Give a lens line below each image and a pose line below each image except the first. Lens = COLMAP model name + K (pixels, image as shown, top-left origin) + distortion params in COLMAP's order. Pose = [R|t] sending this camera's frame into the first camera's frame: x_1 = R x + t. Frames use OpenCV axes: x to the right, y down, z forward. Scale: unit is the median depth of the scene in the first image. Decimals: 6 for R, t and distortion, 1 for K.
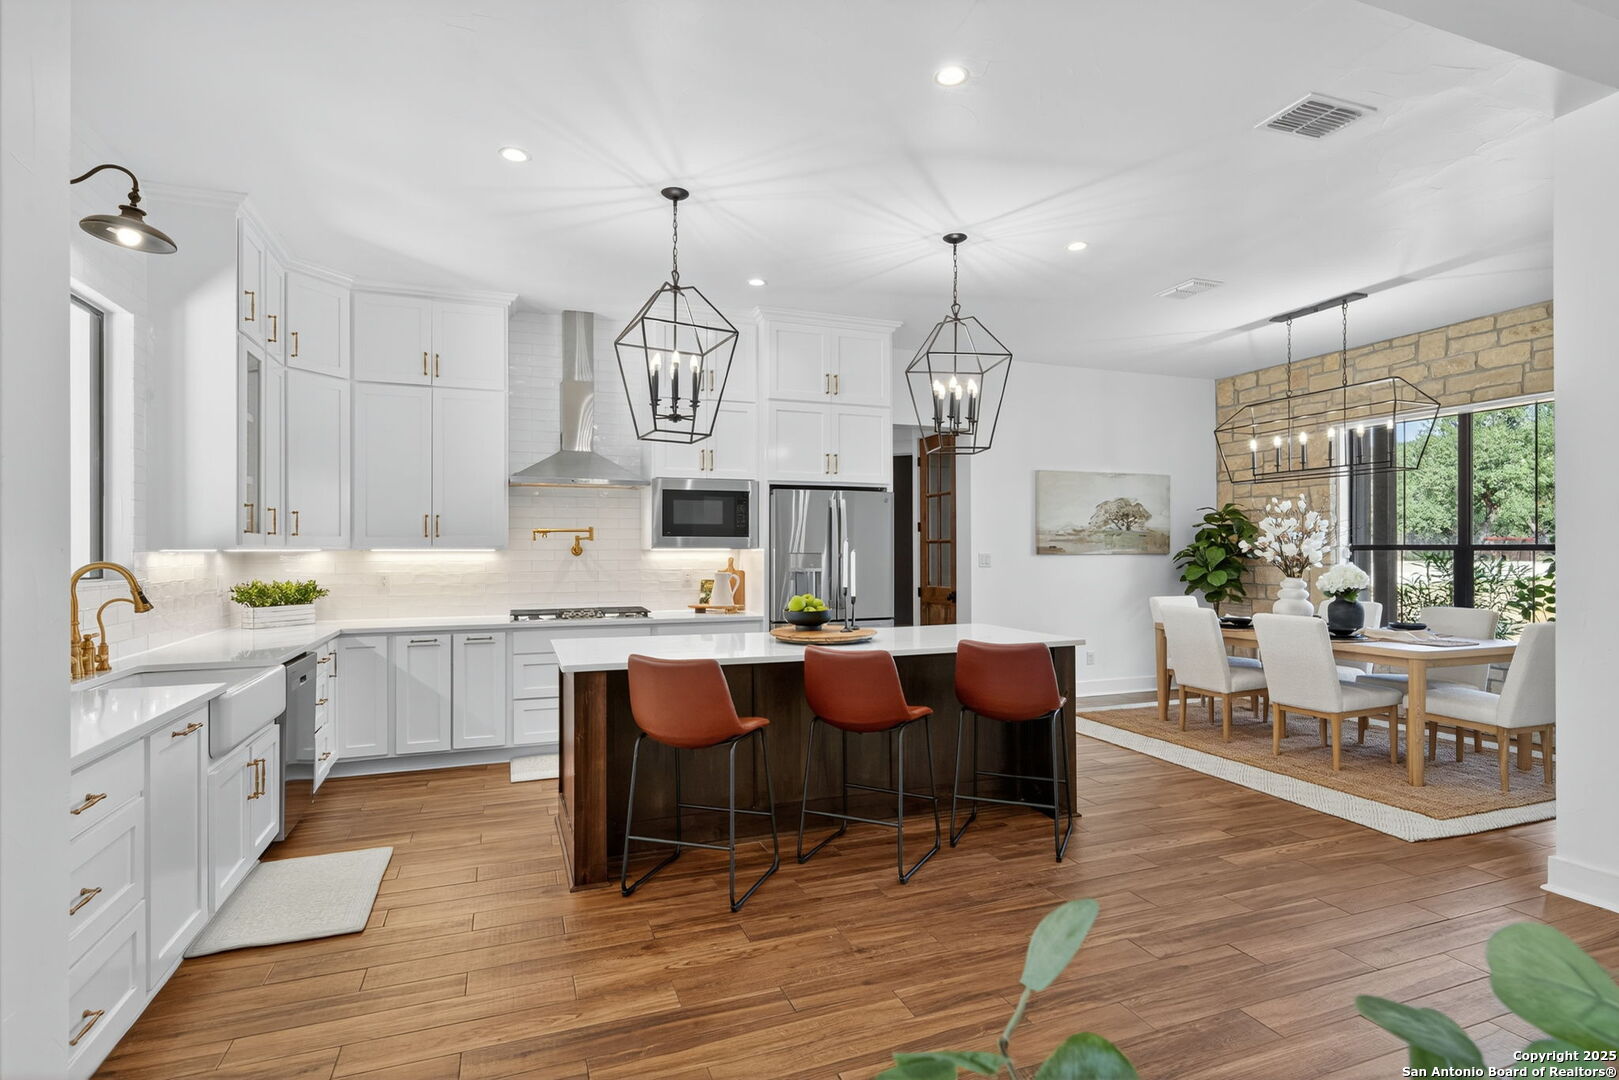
lens RADIAL K [[816.5, 0, 806.9], [0, 816.5, 546.3], [0, 0, 1]] dist [-0.001335, 0.000193]
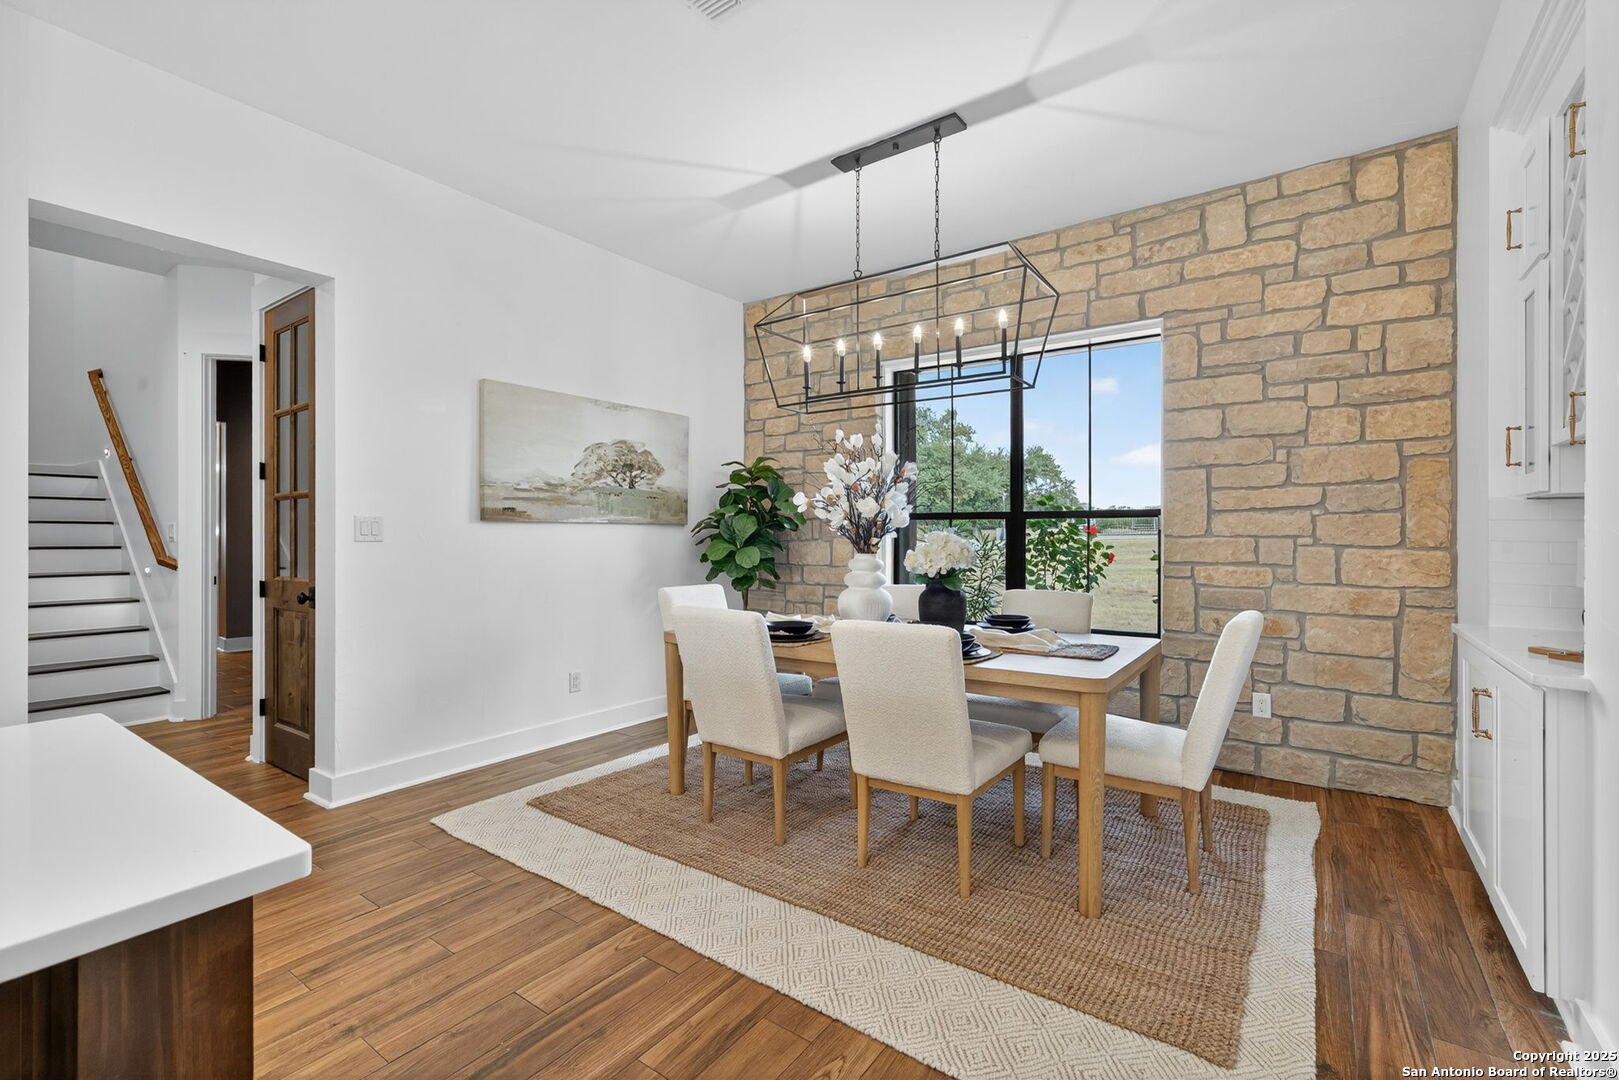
lens RADIAL K [[724.9, 0, 809.5], [0, 724.9, 540.0], [0, 0, 1]] dist [-0.042335, 0.045293]
pose [[0.832776, 0.001334, 0.553608, 0.190795], [-0.005795, 0.999963, 0.006309, 0.019515], [-0.553579, -0.008462, 0.832754, 0.431320]]
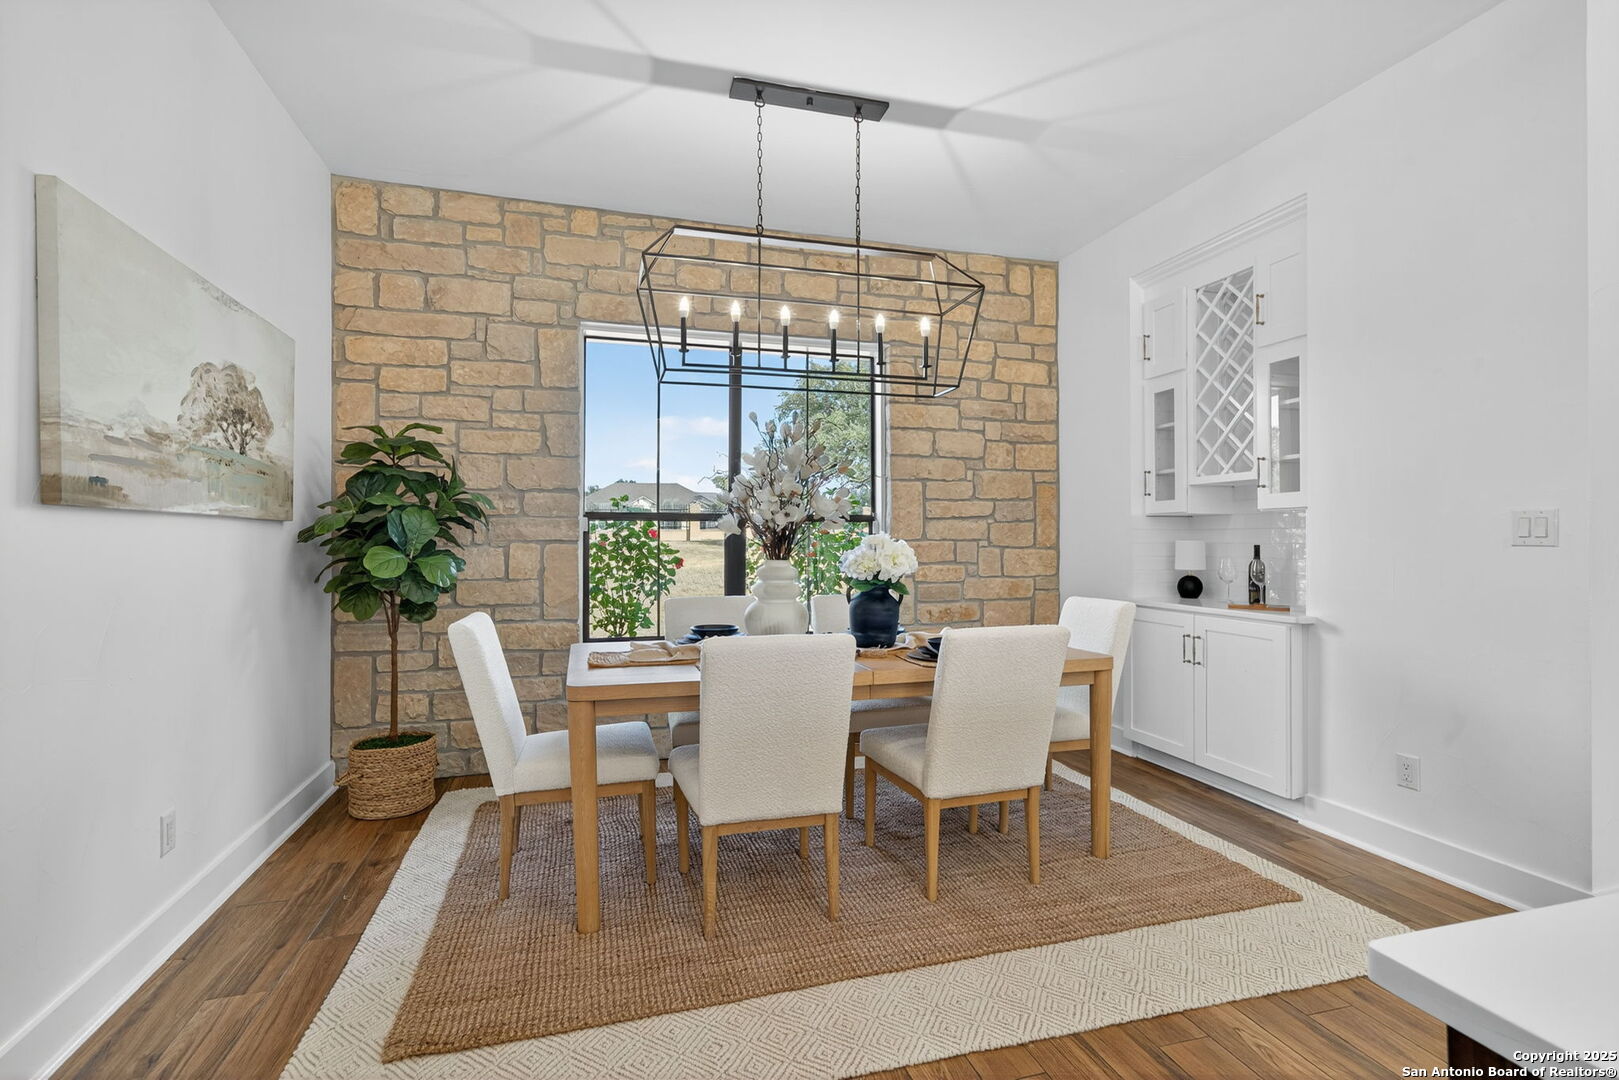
lens RADIAL K [[777.9, 0, 852.9], [0, 777.9, 538.6], [0, 0, 1]] dist [-0.003370, 0.000014]
pose [[0.060068, 0.006766, 0.998171, 0.054540], [-0.002271, 0.999975, -0.006641, 0.022066], [-0.998192, -0.001868, 0.060081, 0.730467]]
